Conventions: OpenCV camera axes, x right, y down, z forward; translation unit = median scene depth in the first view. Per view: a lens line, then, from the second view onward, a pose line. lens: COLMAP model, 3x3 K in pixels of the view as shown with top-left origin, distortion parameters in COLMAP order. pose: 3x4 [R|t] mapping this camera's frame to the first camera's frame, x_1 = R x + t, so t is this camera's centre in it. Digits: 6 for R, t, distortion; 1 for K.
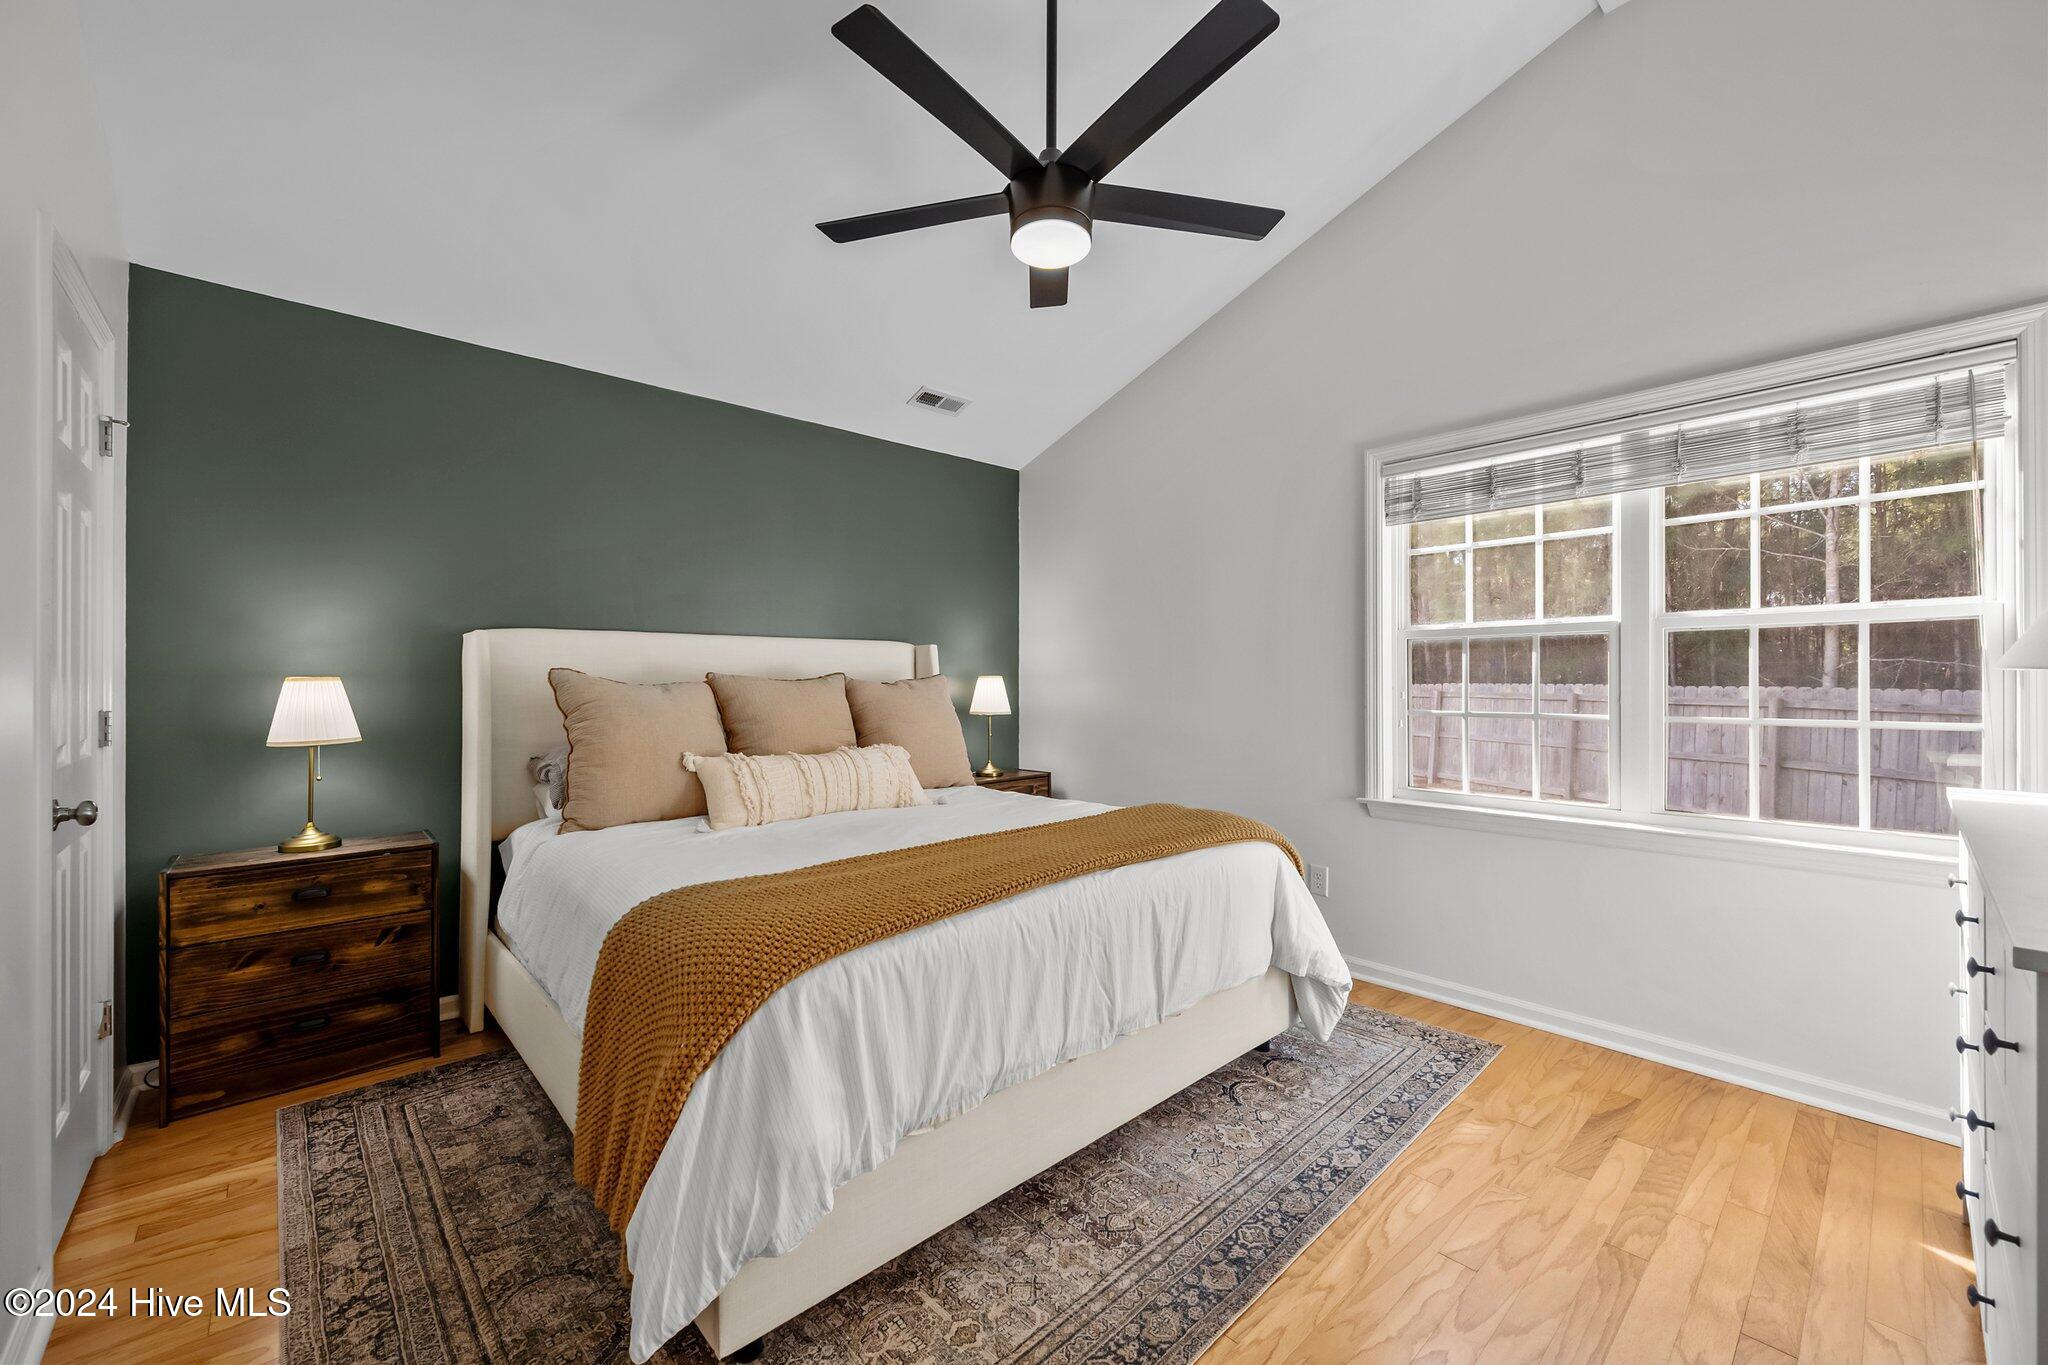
lens RADIAL K [[809.9, 0, 1015.3], [0, 809.9, 681.1], [0, 0, 1]] dist [-0.001768, -0.000302]
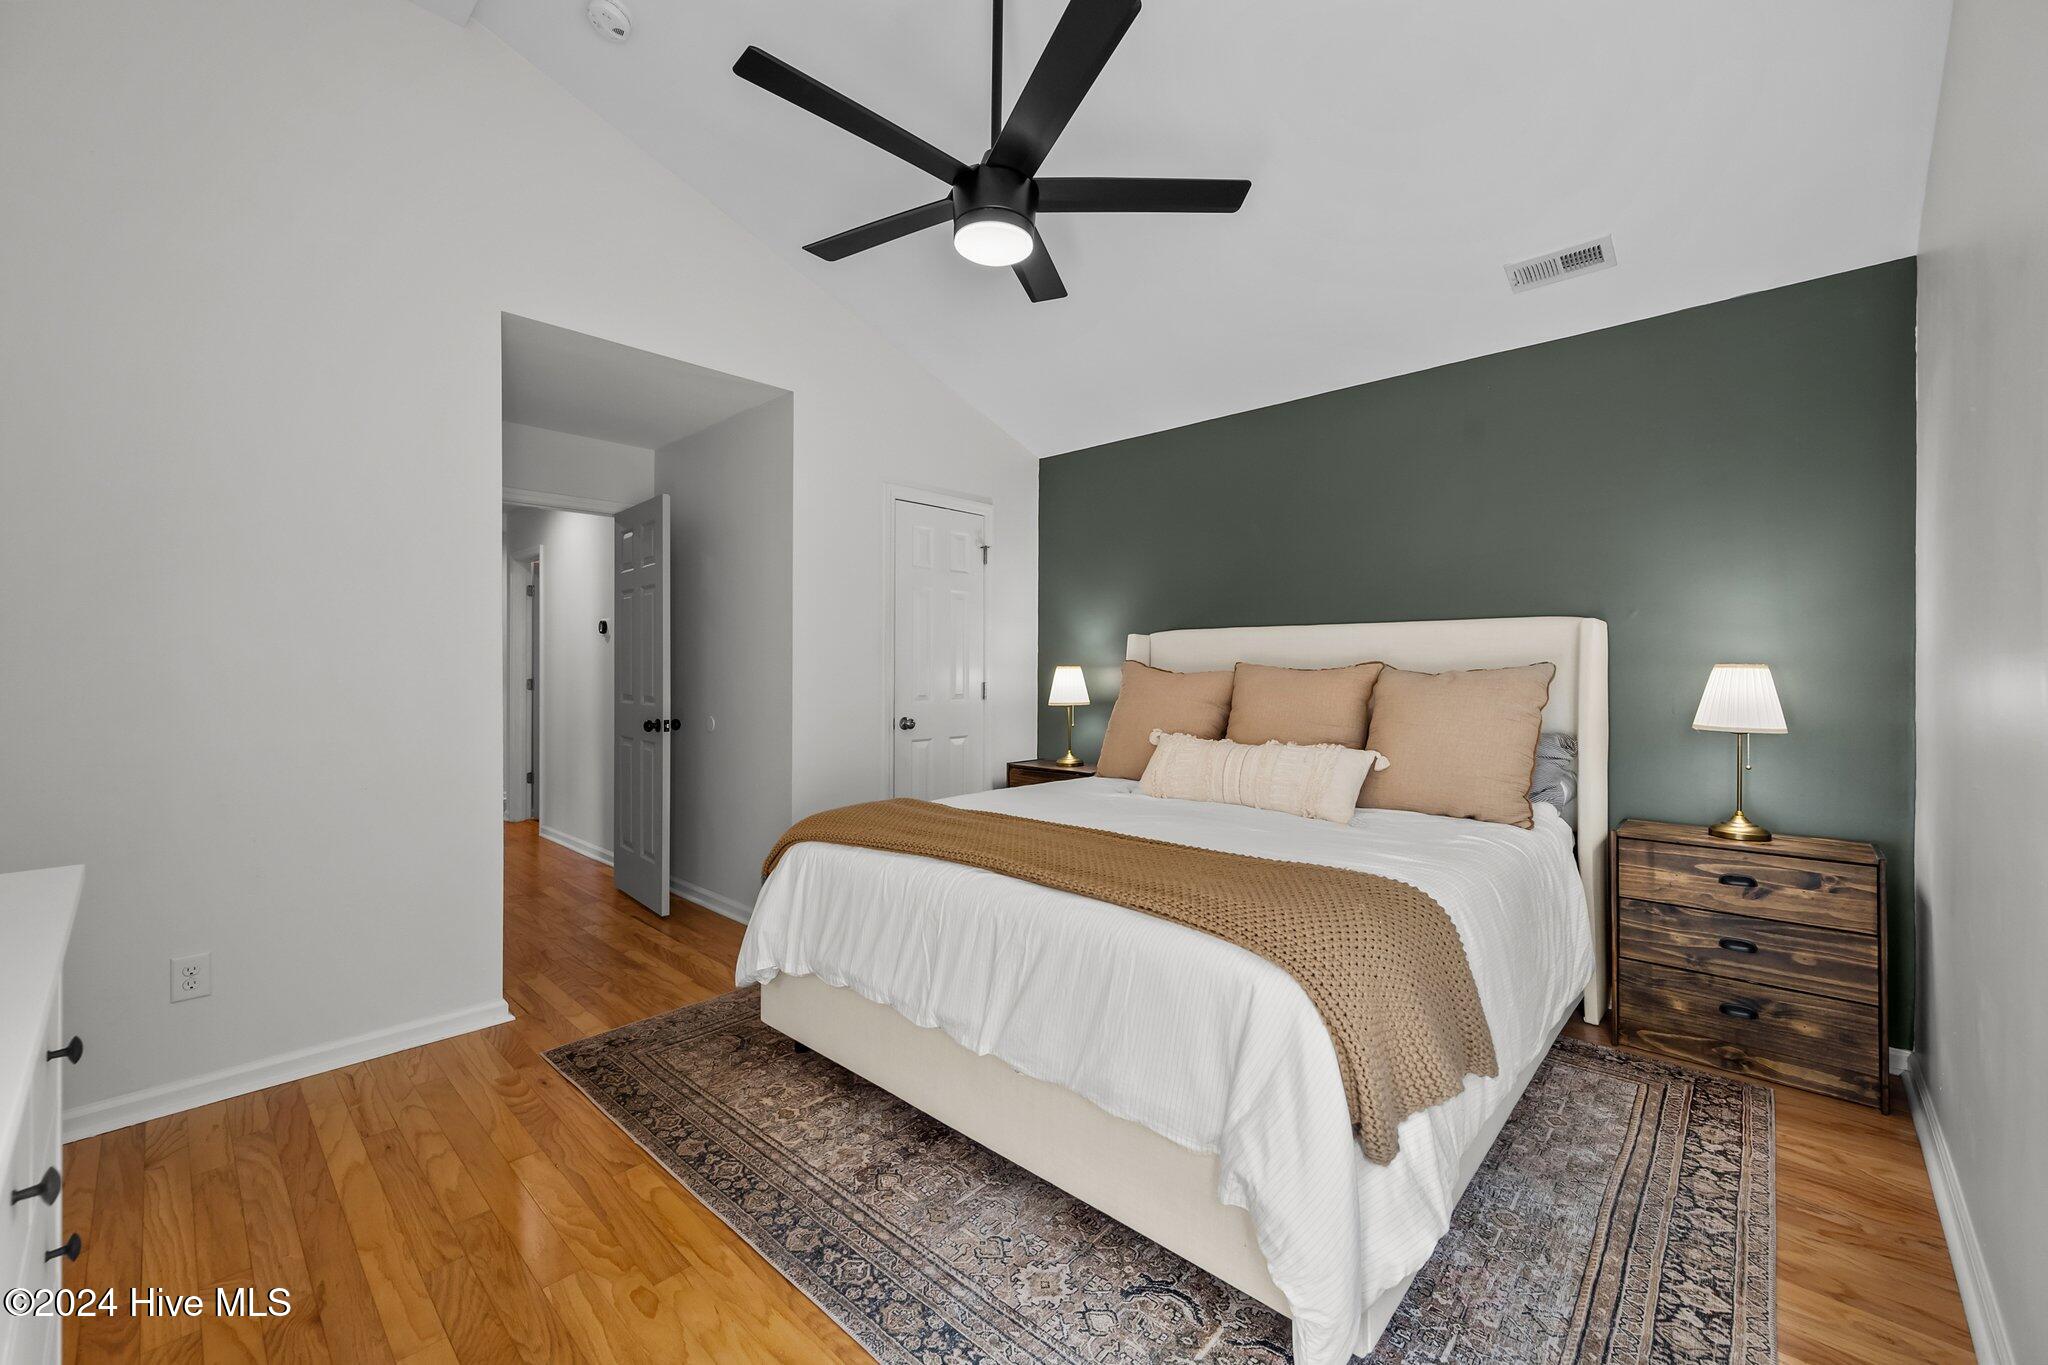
lens RADIAL K [[809.9, 0, 1034.2], [0, 809.9, 668.6], [0, 0, 1]] dist [-0.001768, -0.000302]
pose [[0.091240, 0.002802, -0.995825, 0.903367], [-0.003664, 0.999990, 0.002478, -0.005923], [0.995822, 0.003423, 0.091250, 0.819430]]
